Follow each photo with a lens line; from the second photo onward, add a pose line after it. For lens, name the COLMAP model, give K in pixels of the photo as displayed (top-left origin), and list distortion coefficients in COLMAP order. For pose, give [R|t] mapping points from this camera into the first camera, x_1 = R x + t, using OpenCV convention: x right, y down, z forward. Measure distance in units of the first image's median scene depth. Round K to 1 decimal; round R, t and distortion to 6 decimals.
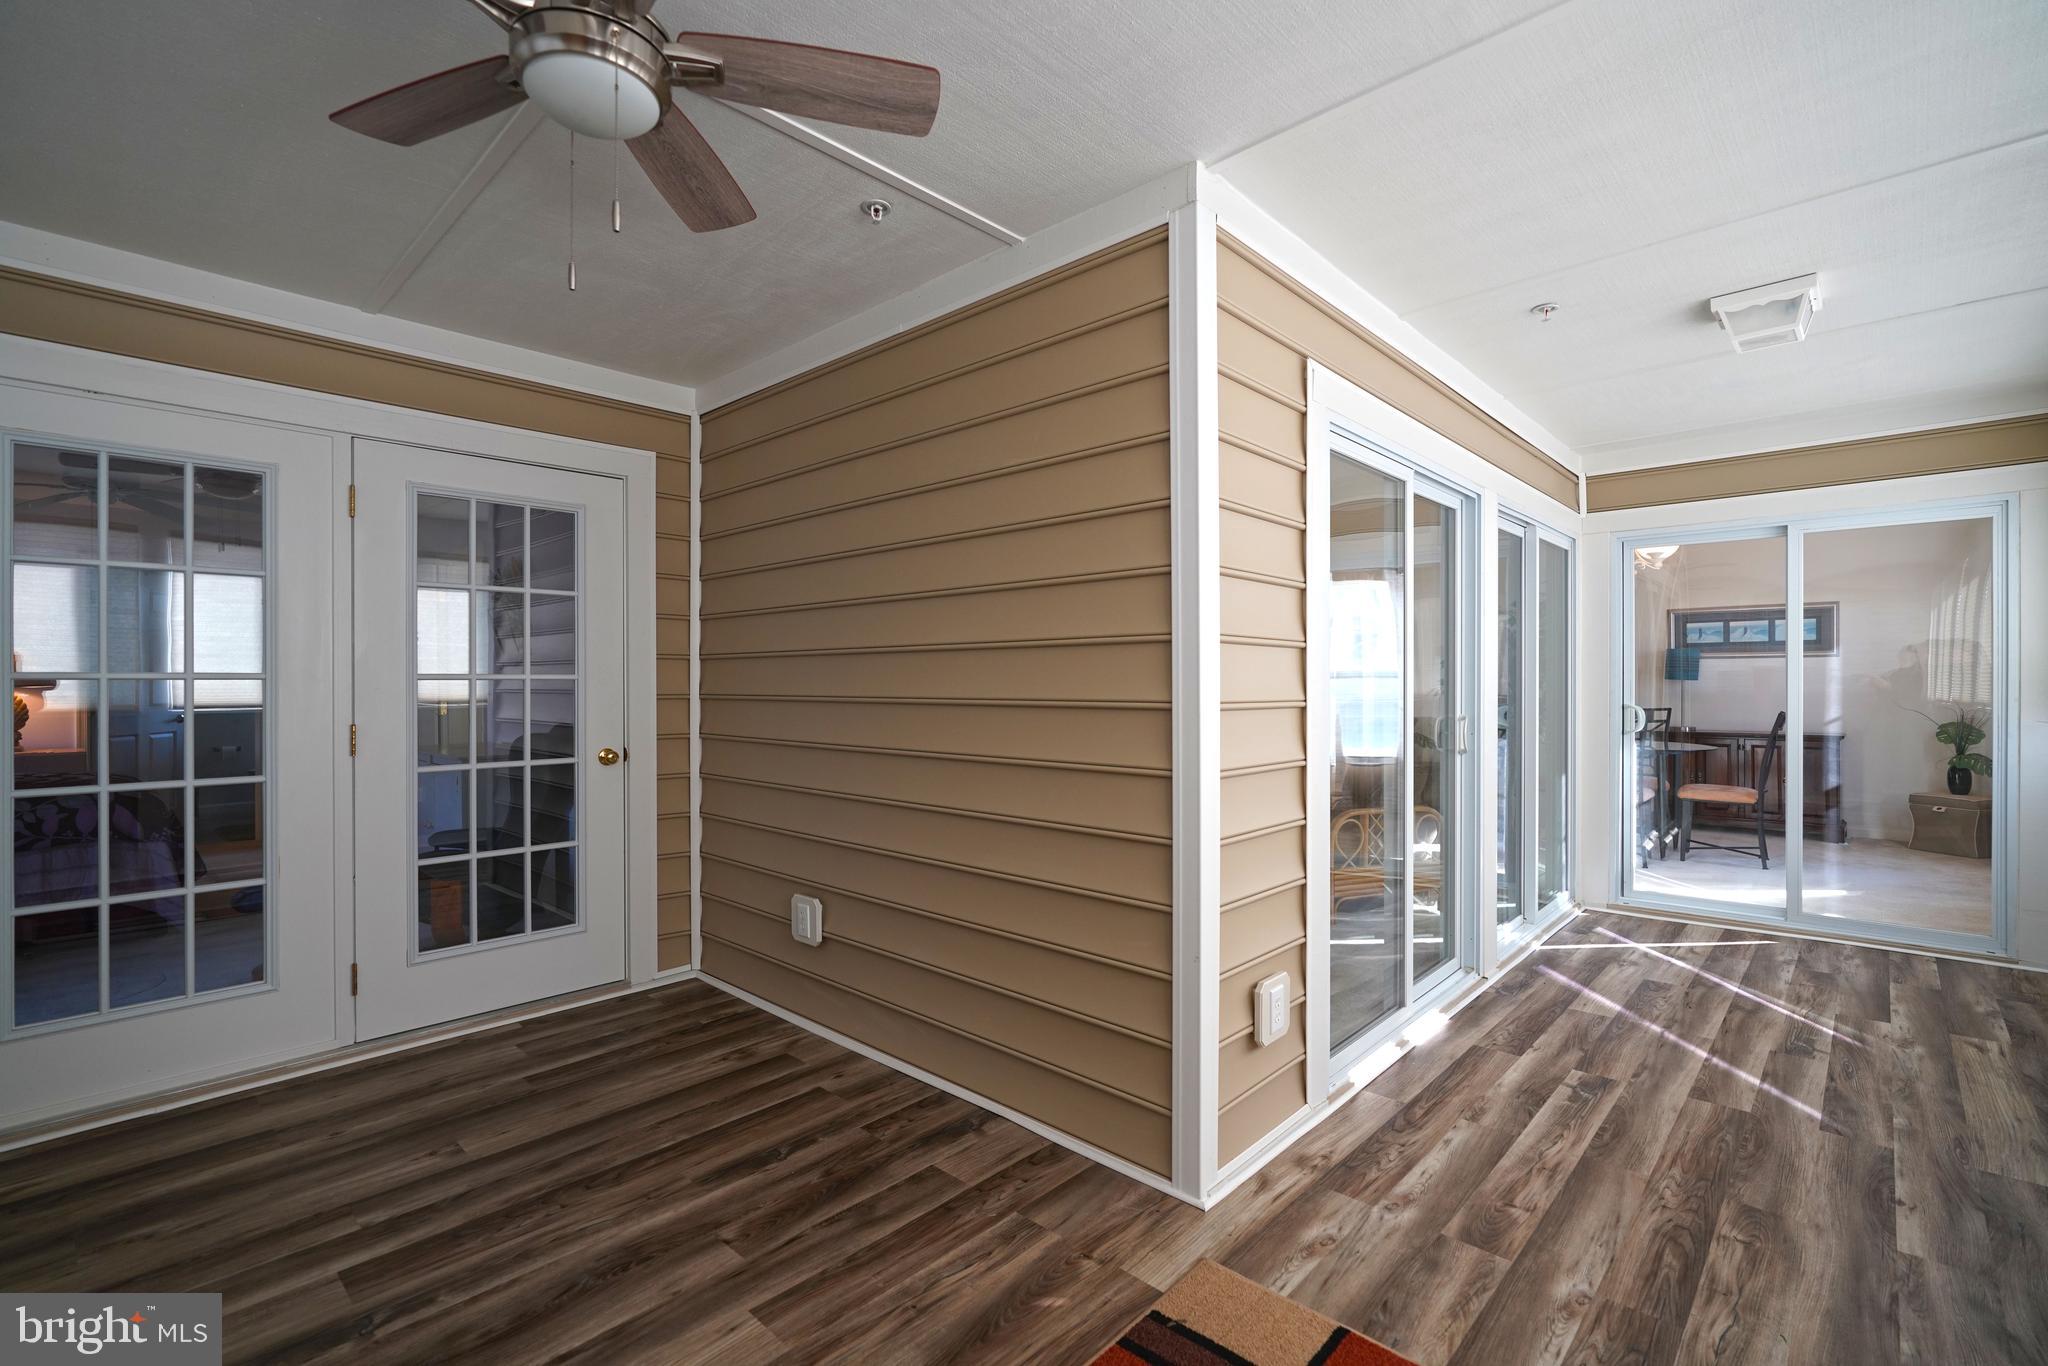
lens RADIAL K [[918.8, 0, 1014.6], [0, 918.8, 680.7], [0, 0, 1]] dist [-0.013332, 0.005804]
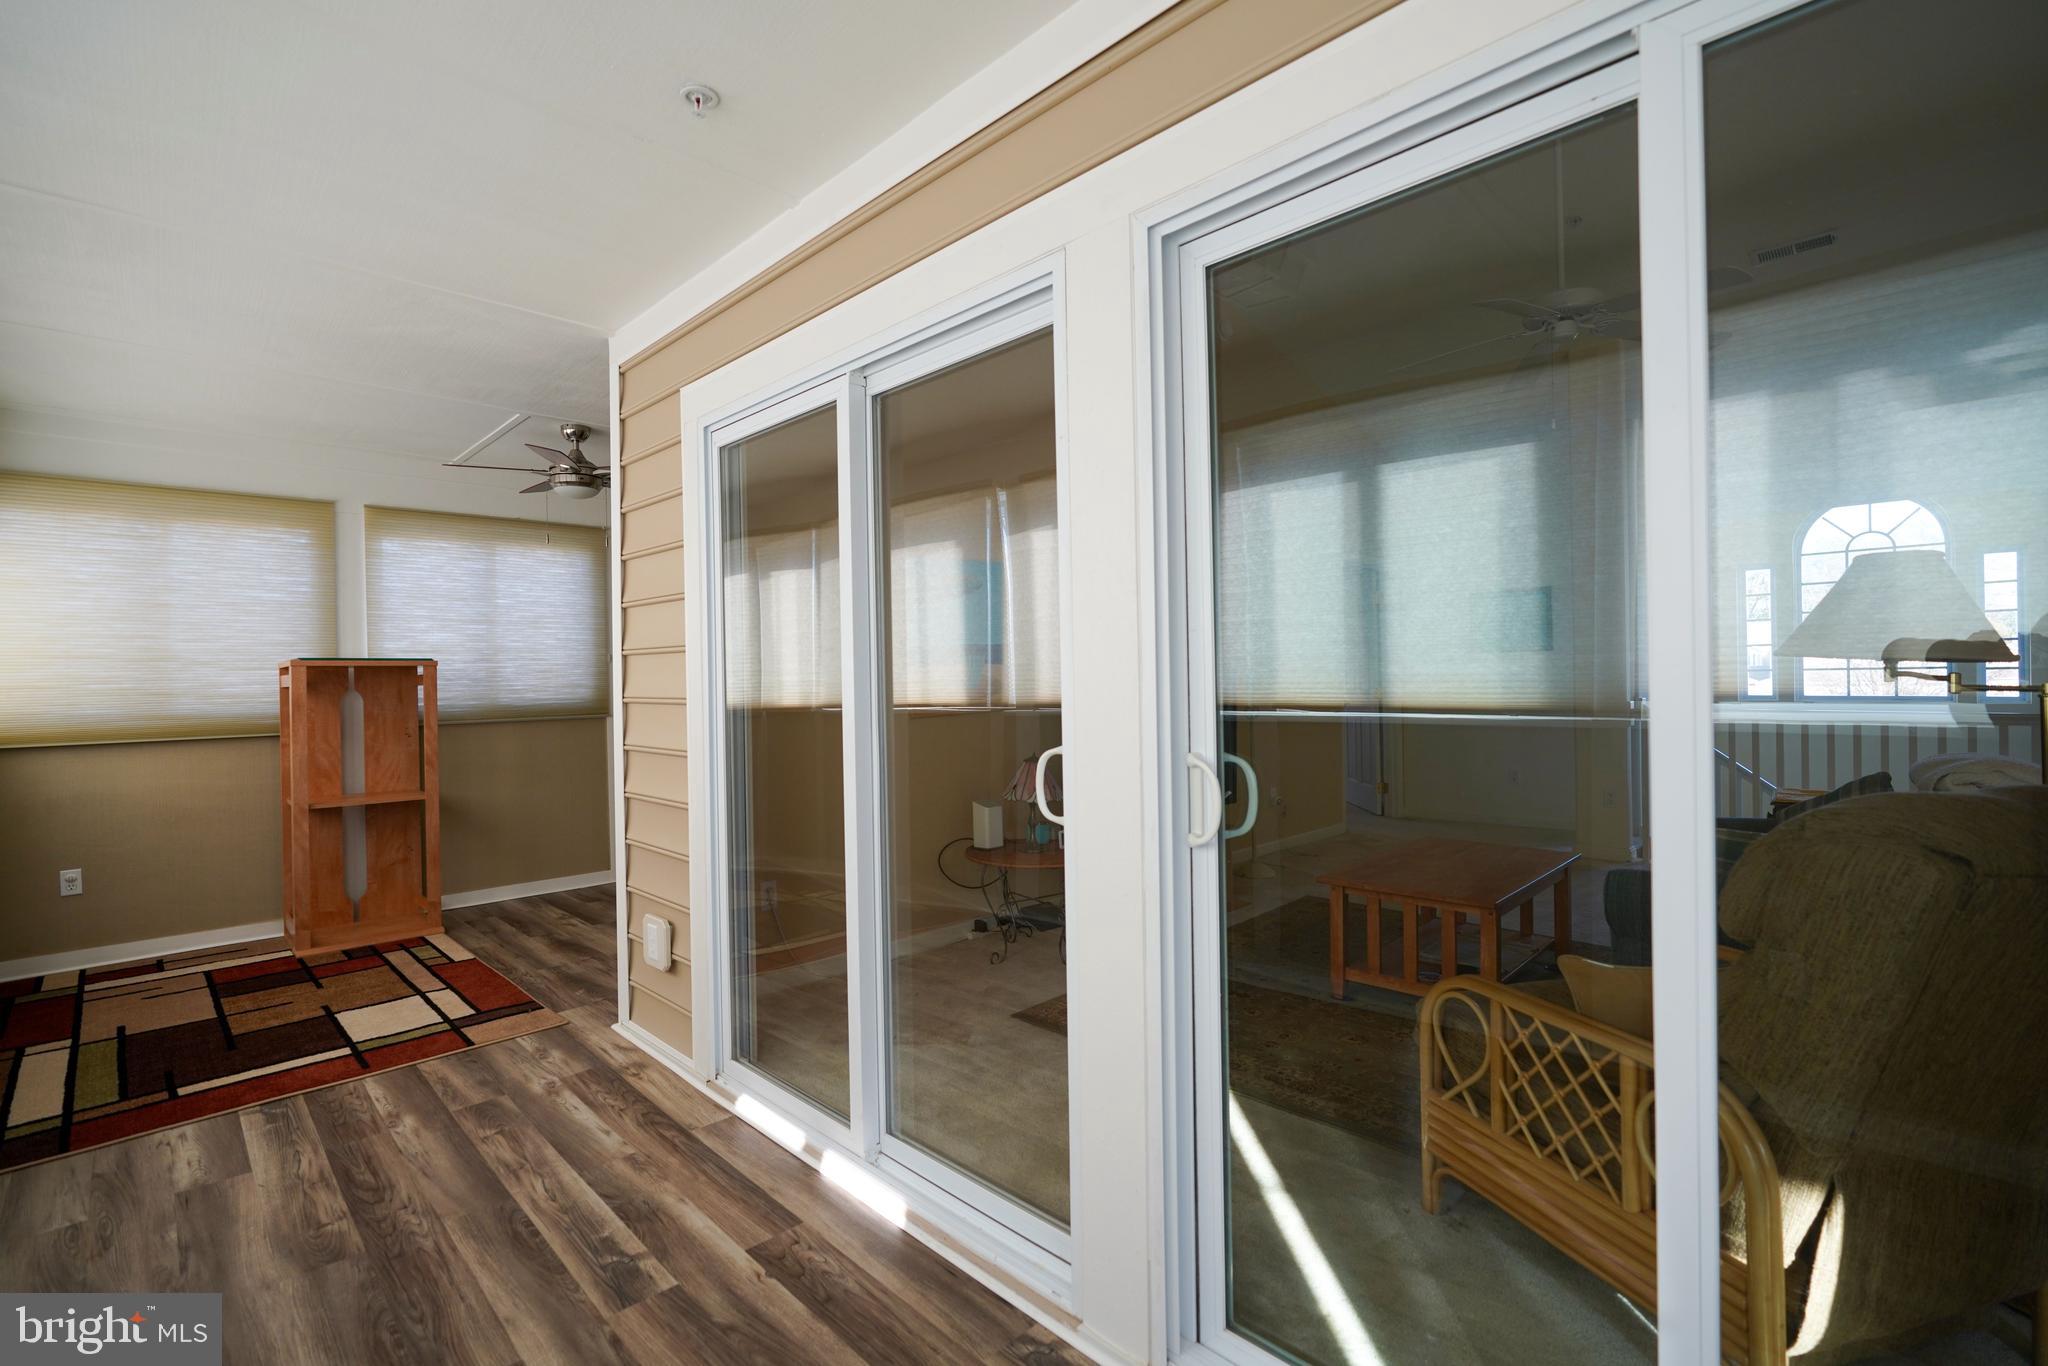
lens RADIAL K [[918.8, 0, 1013.7], [0, 918.8, 682.4], [0, 0, 1]] dist [-0.013332, 0.005804]
pose [[-0.045402, 0.007588, -0.998940, 1.497663], [0.018060, 0.999814, 0.006774, 0.000166], [0.998806, -0.017734, -0.045531, 1.535259]]
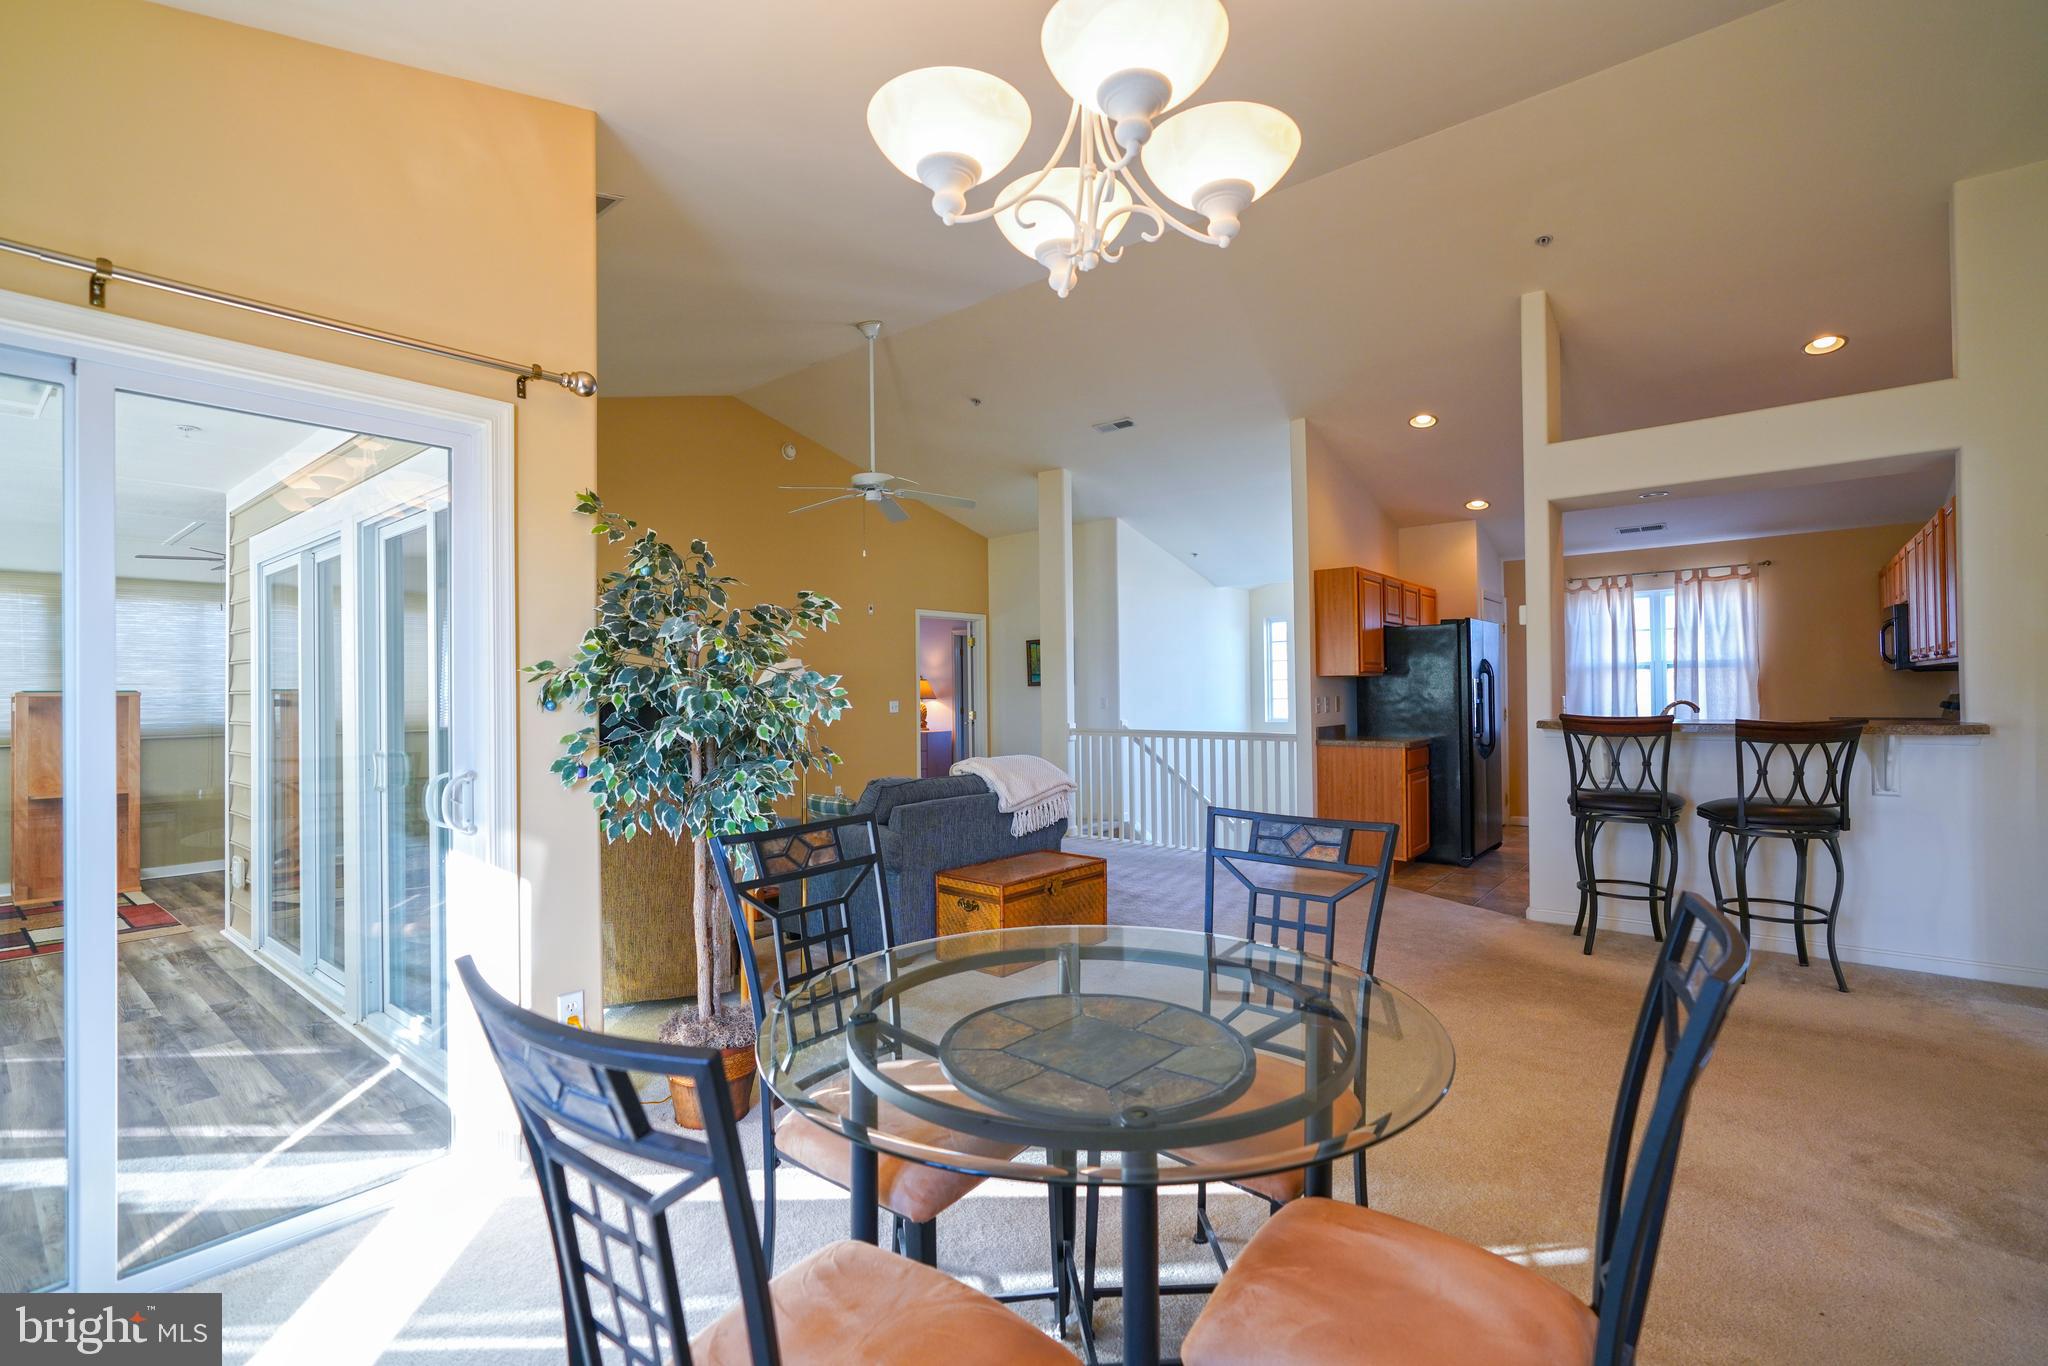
lens RADIAL K [[918.8, 0, 1009.5], [0, 918.8, 683.1], [0, 0, 1]] dist [-0.013332, 0.005804]
pose [[0.057453, -0.009621, -0.998302, 2.390181], [0.011620, 0.999892, -0.008968, -0.027436], [0.998281, -0.011085, 0.057558, 2.575454]]
